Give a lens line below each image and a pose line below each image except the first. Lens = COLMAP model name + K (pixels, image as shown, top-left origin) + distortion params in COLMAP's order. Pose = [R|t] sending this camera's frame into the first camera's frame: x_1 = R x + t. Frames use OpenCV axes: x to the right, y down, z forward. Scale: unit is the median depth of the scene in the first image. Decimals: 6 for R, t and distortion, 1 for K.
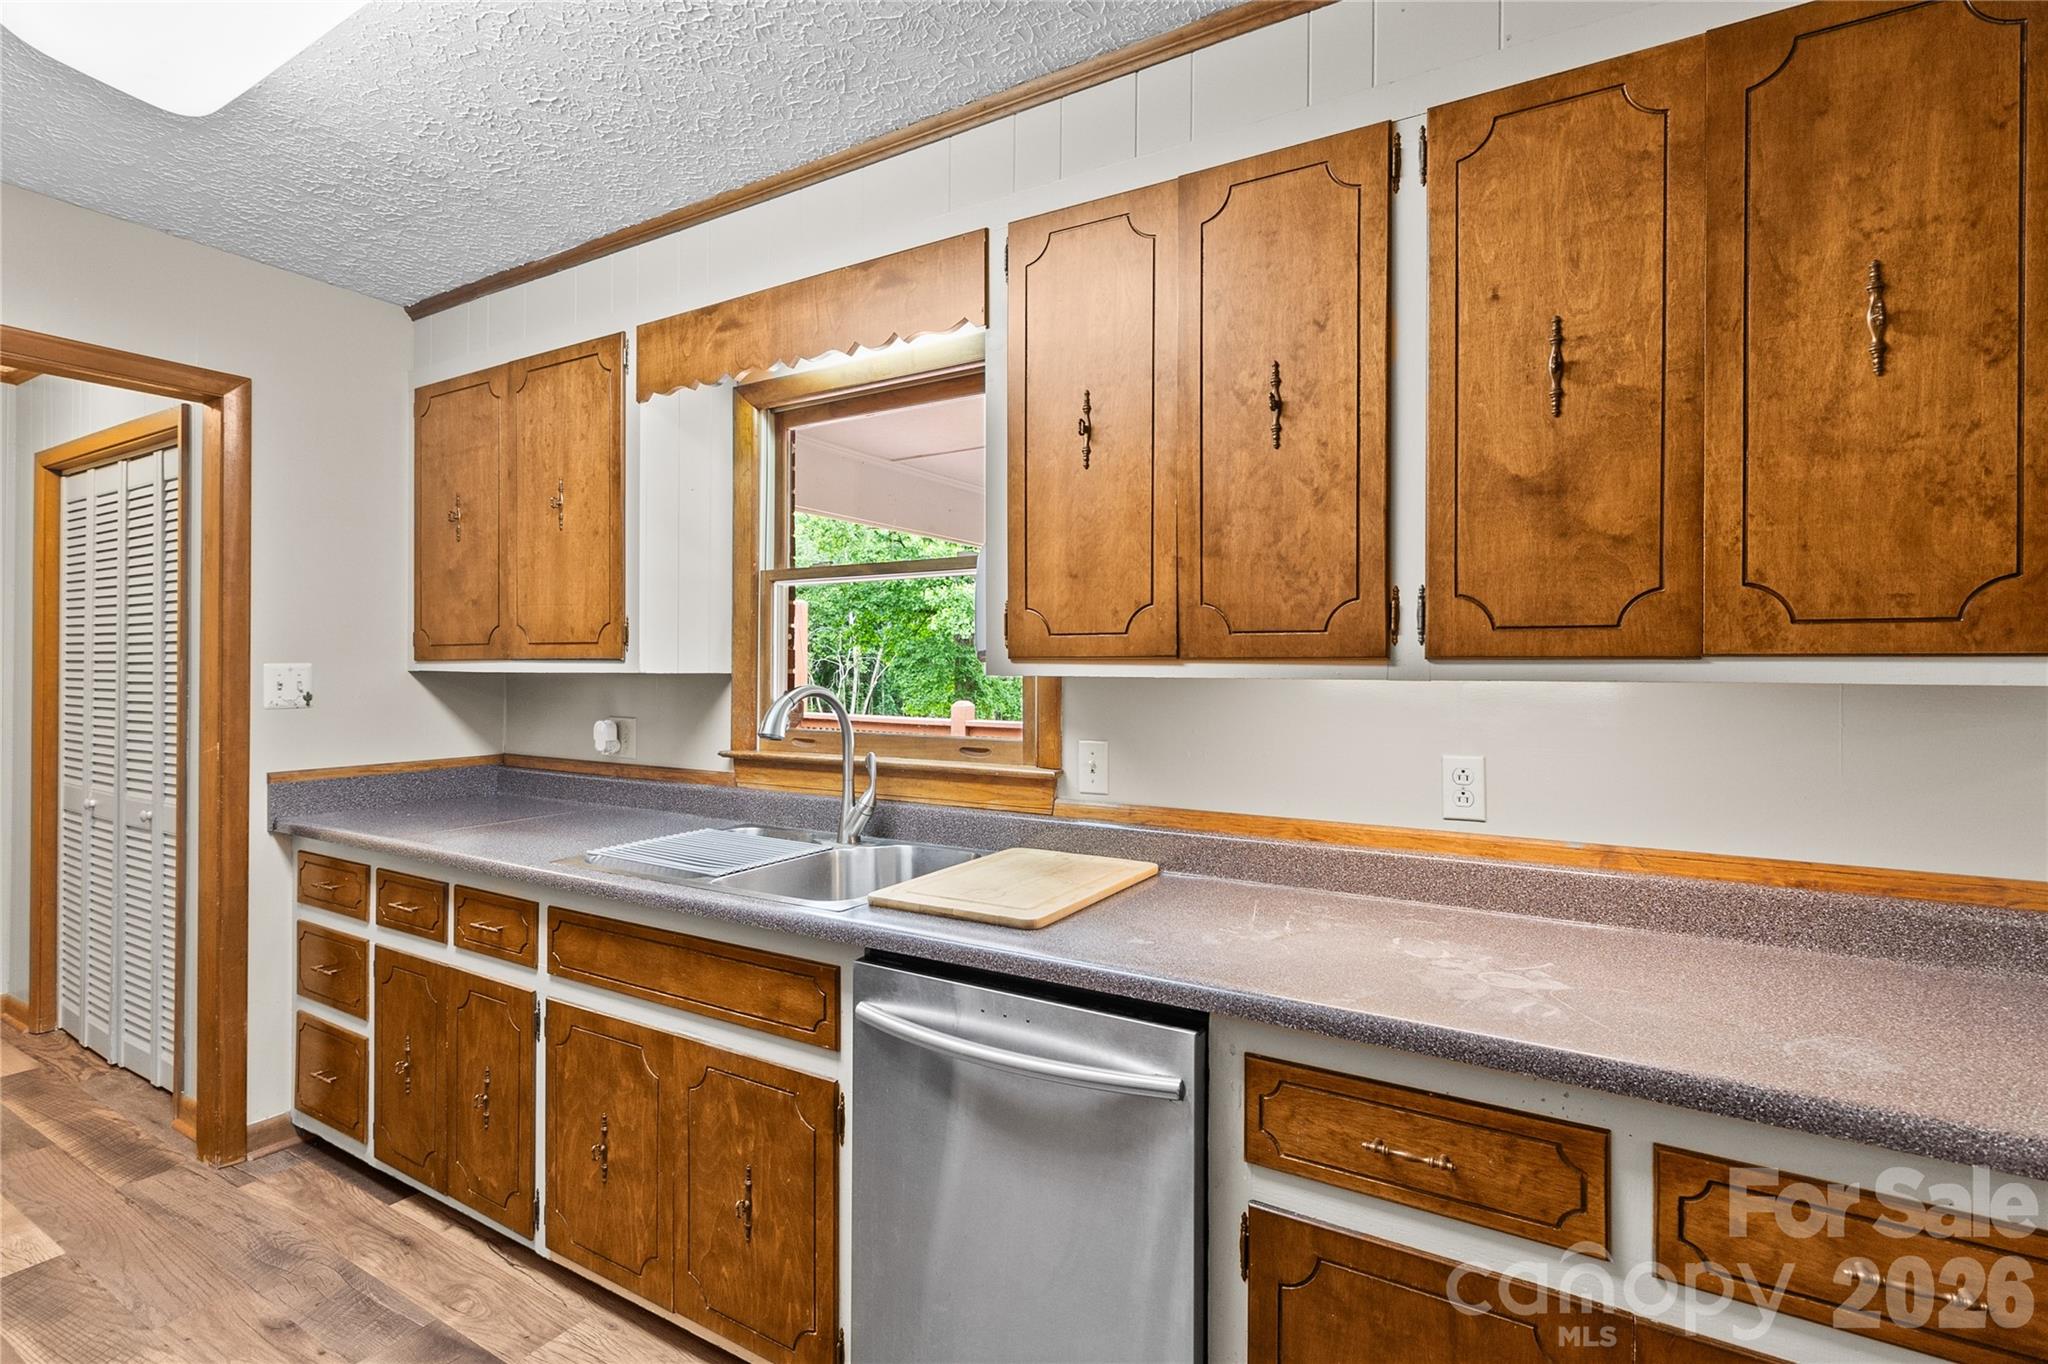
lens RADIAL K [[948.6, 0, 1028.9], [0, 948.6, 666.6], [0, 0, 1]] dist [-0.001879, -0.000344]
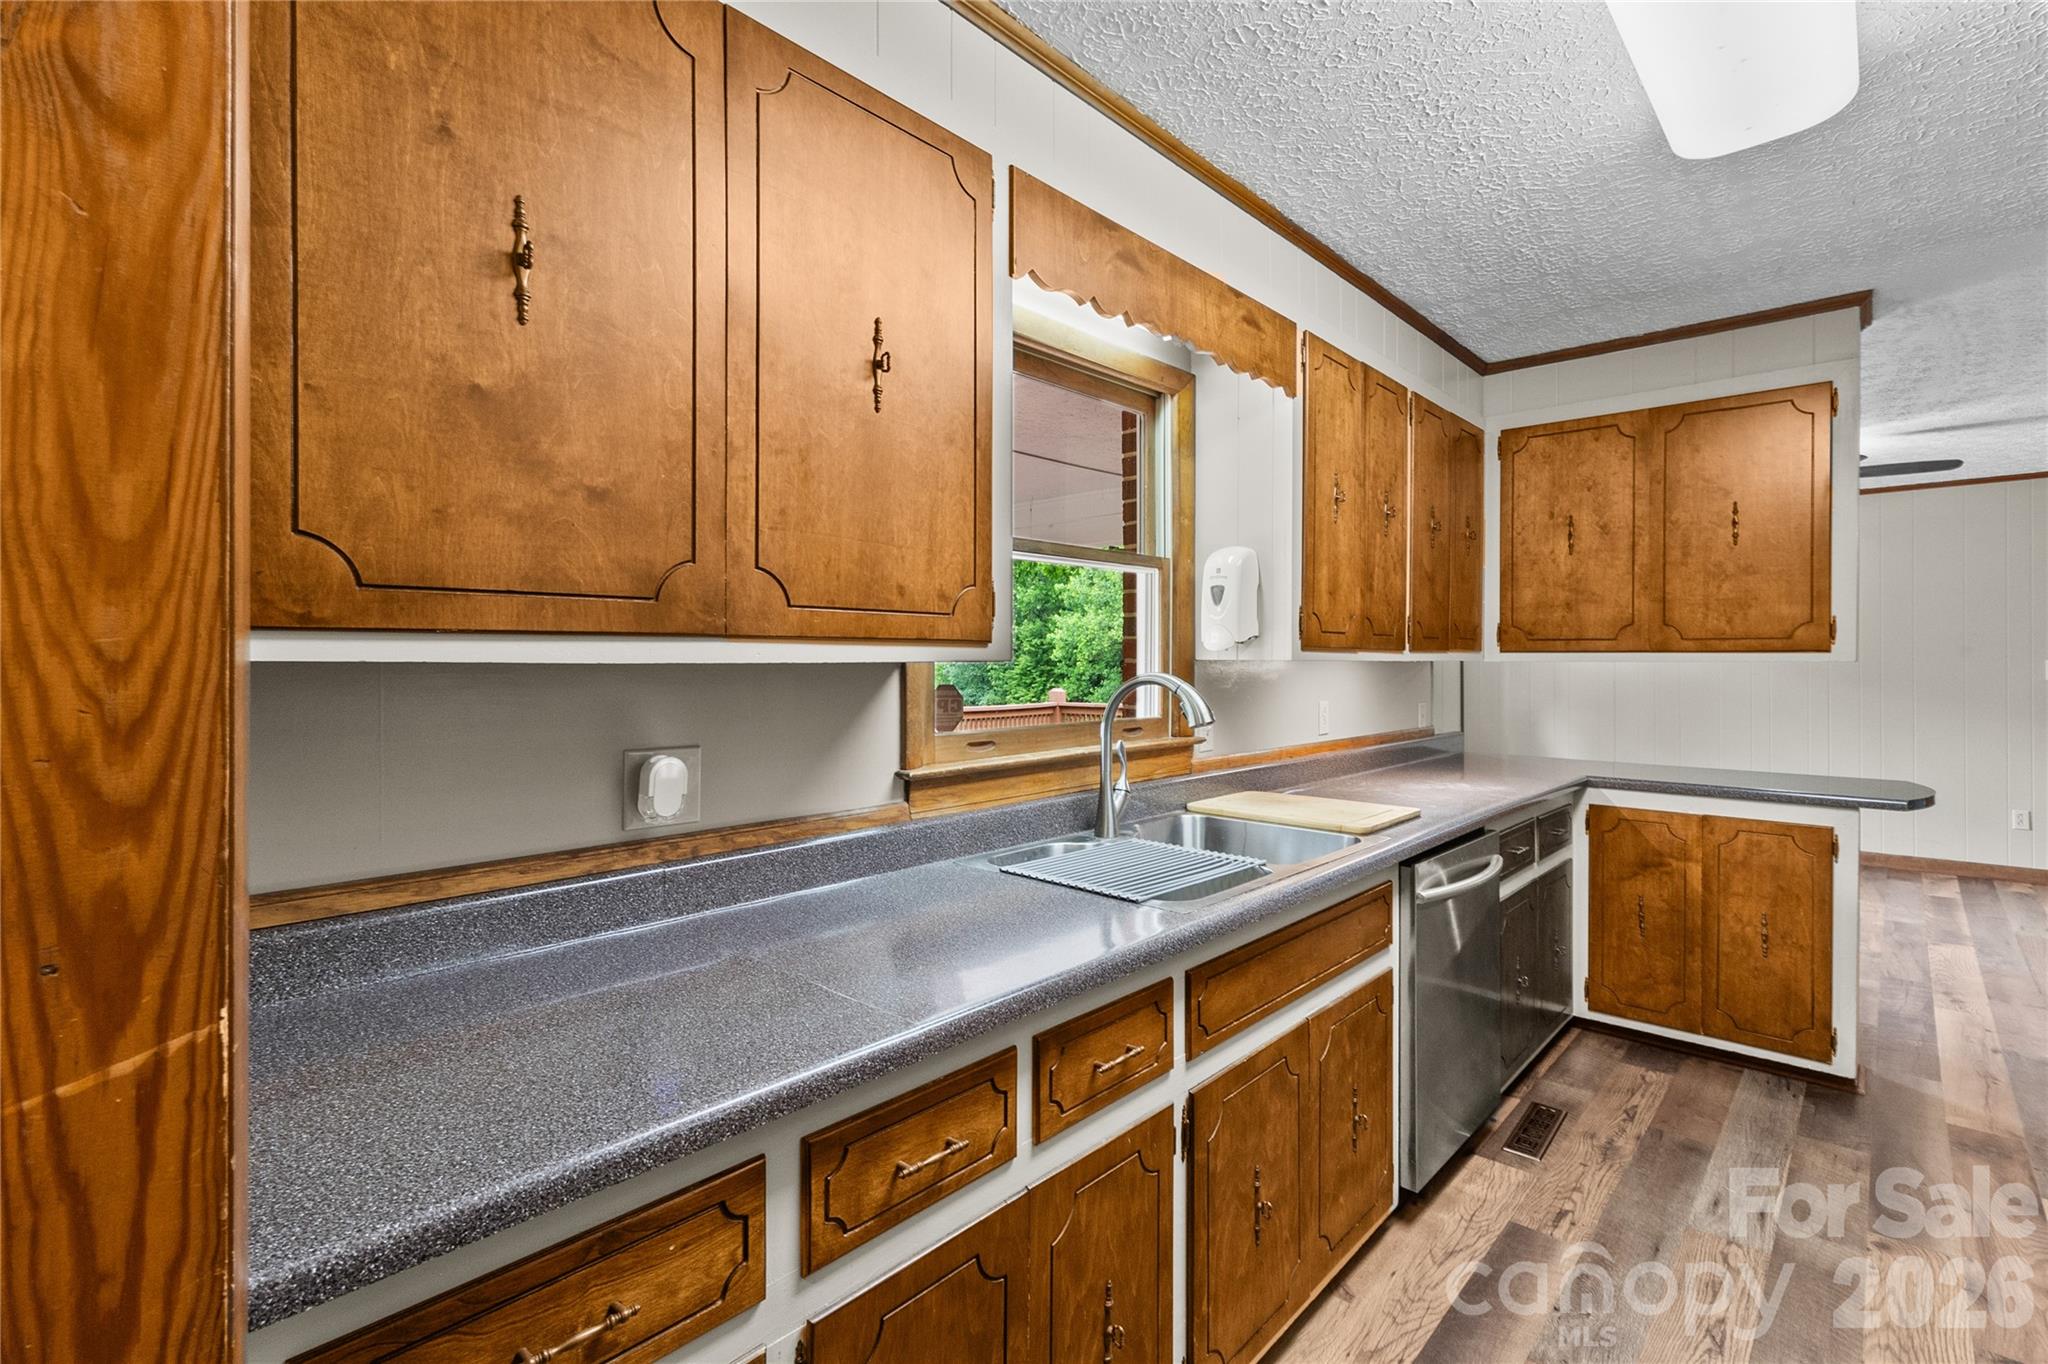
lens RADIAL K [[948.6, 0, 1028.6], [0, 948.6, 672.3], [0, 0, 1]] dist [-0.001879, -0.000344]
pose [[0.200832, -0.013129, 0.979538, -1.131261], [0.006784, 0.999905, 0.012011, 0.006991], [-0.979602, 0.004233, 0.200902, 0.872407]]
